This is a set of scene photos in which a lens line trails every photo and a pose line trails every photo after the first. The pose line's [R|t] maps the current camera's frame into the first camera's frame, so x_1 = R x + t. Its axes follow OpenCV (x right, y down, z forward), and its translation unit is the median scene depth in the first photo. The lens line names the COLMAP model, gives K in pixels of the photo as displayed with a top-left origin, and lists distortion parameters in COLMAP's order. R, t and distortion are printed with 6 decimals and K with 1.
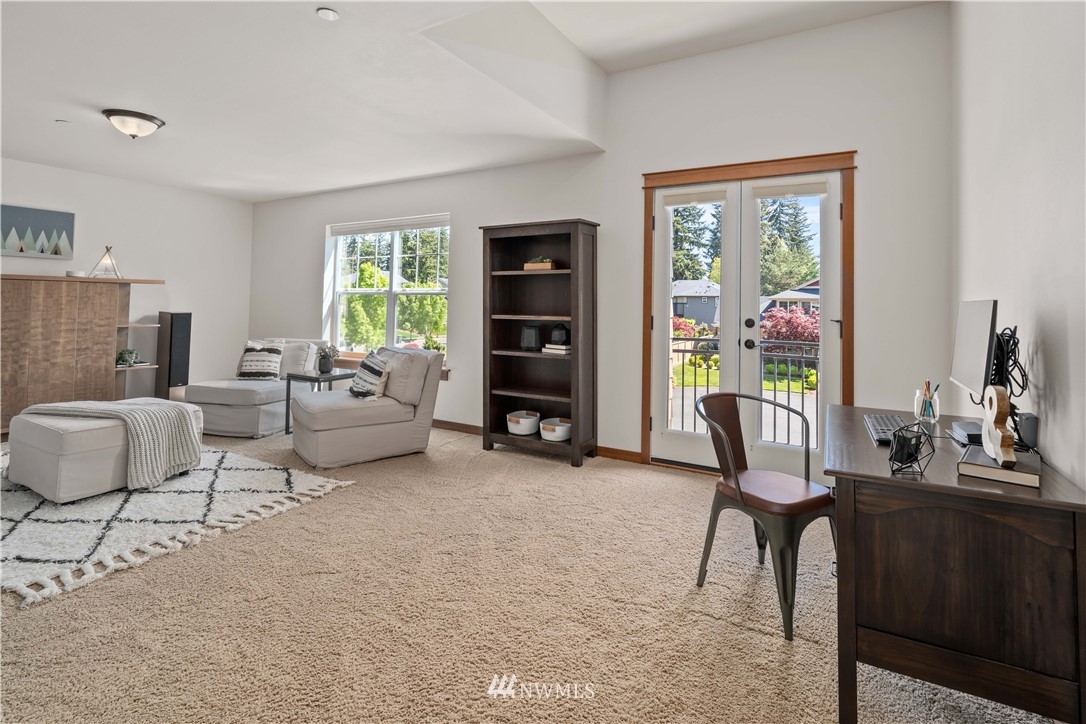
lens RADIAL K [[521.8, 0, 543.4], [0, 521.8, 289.6], [0, 0, 1]] dist [-0.000630, 0.000792]
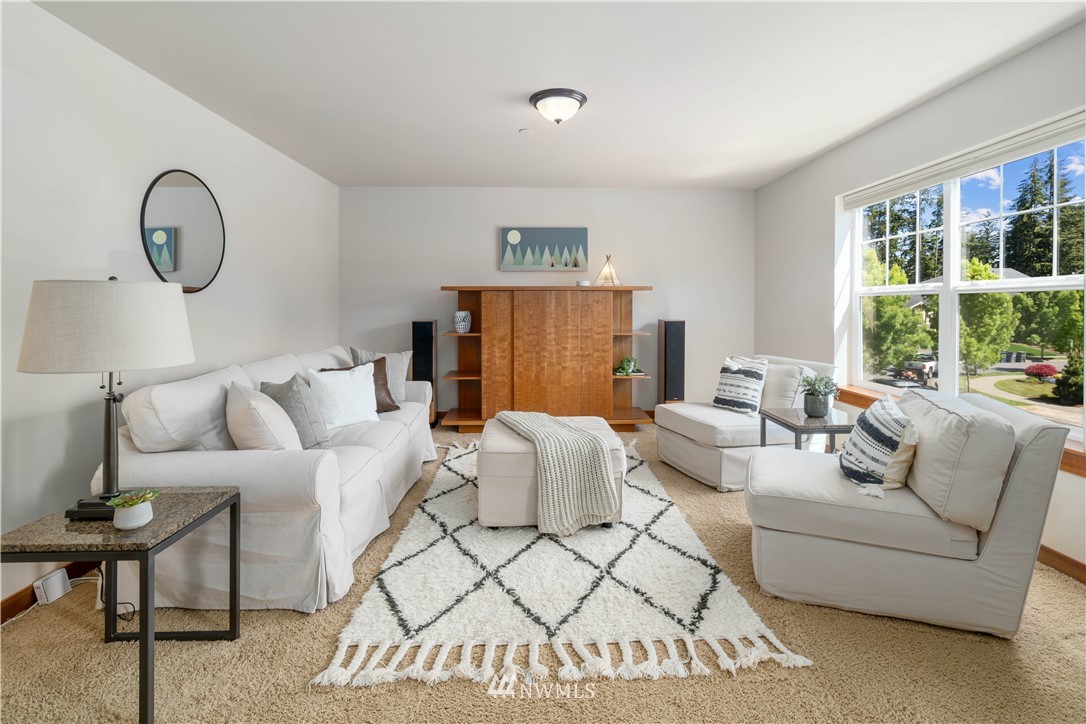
lens RADIAL K [[511.7, 0, 543.2], [0, 511.7, 311.0], [0, 0, 1]] dist [-0.003316, 0.001562]
pose [[0.520276, -0.006335, -0.853975, -0.054632], [0.029622, 0.999505, 0.010633, 0.012194], [0.853484, -0.030828, 0.520206, 0.400151]]
